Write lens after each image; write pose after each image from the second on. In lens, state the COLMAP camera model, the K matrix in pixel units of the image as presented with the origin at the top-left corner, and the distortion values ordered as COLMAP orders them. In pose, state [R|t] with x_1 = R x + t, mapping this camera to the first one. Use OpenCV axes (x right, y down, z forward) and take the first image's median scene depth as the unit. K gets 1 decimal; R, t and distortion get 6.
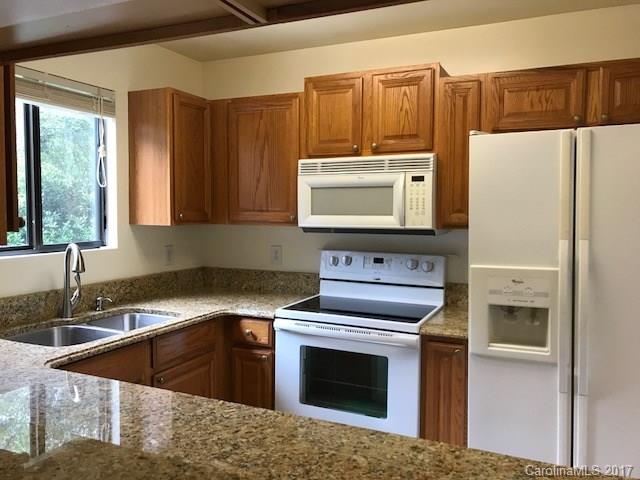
lens RADIAL K [[526.9, 0, 320.0], [0, 526.9, 240.0], [0, 0, 1]] dist [0.027035, 0.002296]
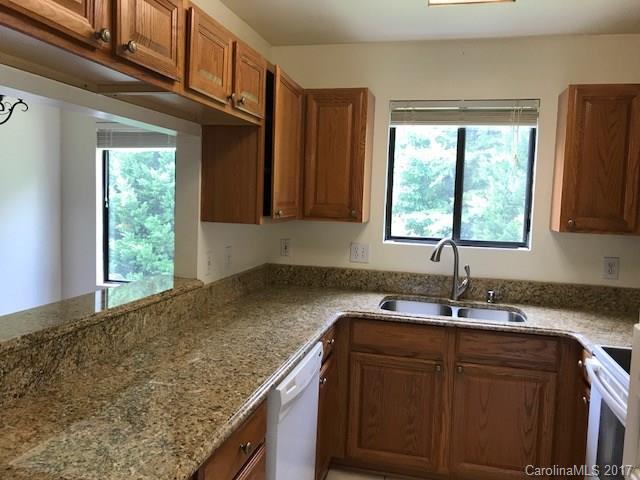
lens RADIAL K [[526.9, 0, 320.0], [0, 526.9, 240.0], [0, 0, 1]] dist [0.027035, 0.002296]
pose [[0.183276, 0.078033, -0.979960, 1.236758], [-0.091561, 0.993867, 0.062016, -0.072023], [0.978788, 0.078360, 0.189296, 0.876315]]
